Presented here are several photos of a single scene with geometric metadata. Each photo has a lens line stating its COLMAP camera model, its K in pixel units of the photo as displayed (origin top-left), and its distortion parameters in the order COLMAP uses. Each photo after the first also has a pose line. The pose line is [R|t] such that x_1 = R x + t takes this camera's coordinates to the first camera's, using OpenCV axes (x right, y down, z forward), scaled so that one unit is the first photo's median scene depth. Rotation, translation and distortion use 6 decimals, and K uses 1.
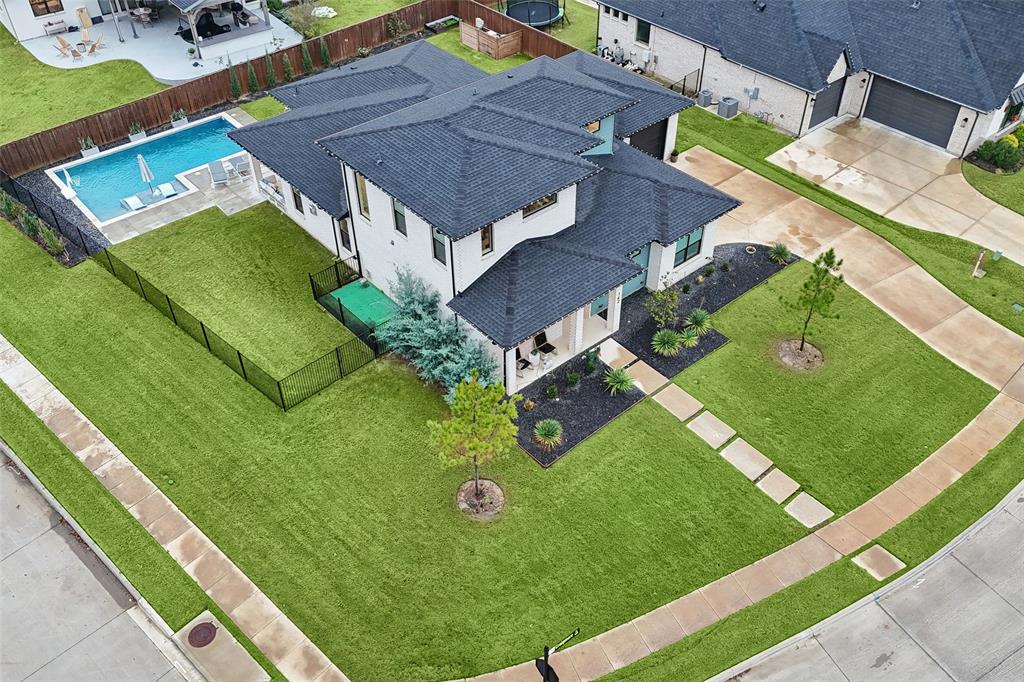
lens RADIAL K [[892.1, 0, 512.0], [0, 892.1, 341.0], [0, 0, 1]] dist [0.049897, -0.011357]
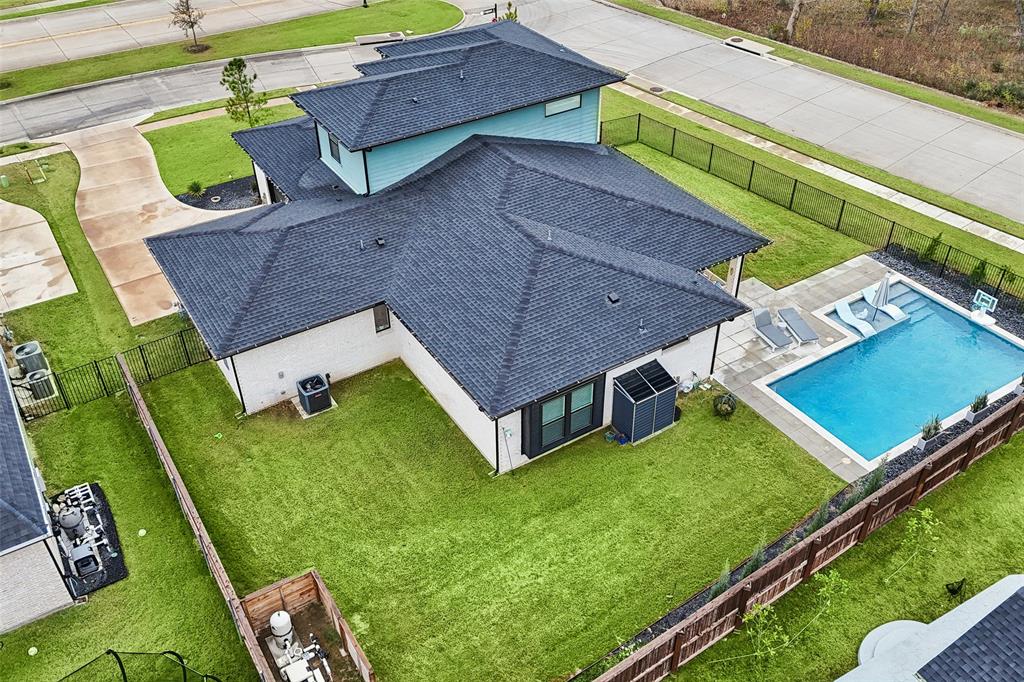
lens RADIAL K [[892.1, 0, 512.0], [0, 892.1, 341.0], [0, 0, 1]] dist [0.049897, -0.011357]
pose [[-0.989503, -0.075075, 0.123480, -0.226358], [0.106143, 0.202280, 0.973559, -1.112669], [-0.098068, 0.976446, -0.192188, 1.415986]]
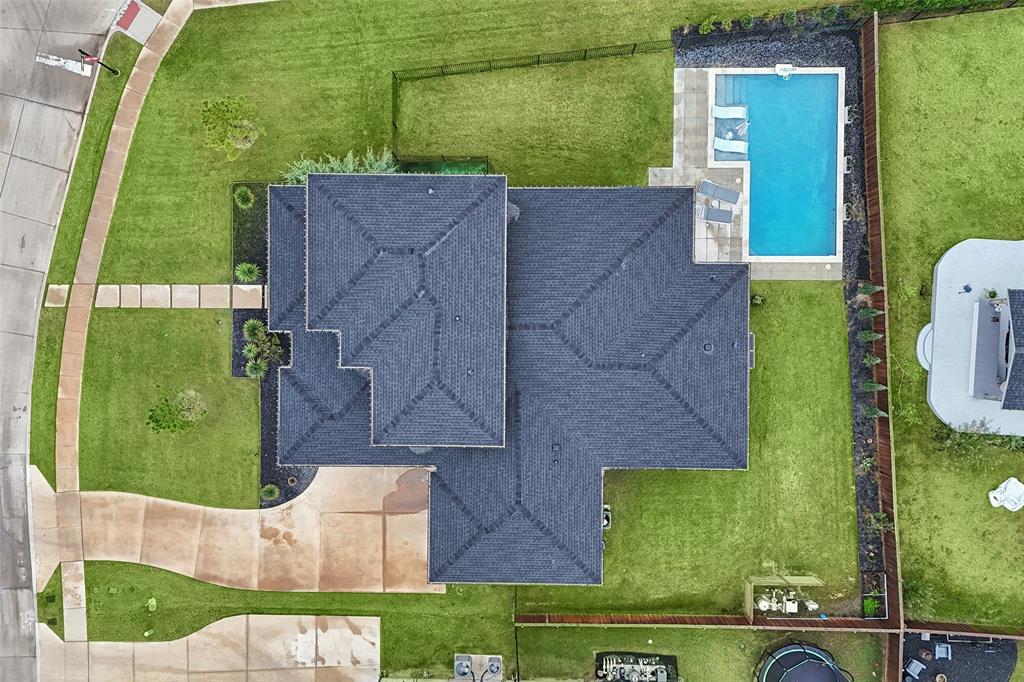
lens RADIAL K [[892.1, 0, 512.0], [0, 892.1, 341.0], [0, 0, 1]] dist [0.049897, -0.011357]
pose [[-0.656642, 0.753875, 0.022228, -0.085598], [-0.478273, -0.439013, 0.760607, -1.103722], [0.583161, 0.488815, 0.648832, 0.351843]]
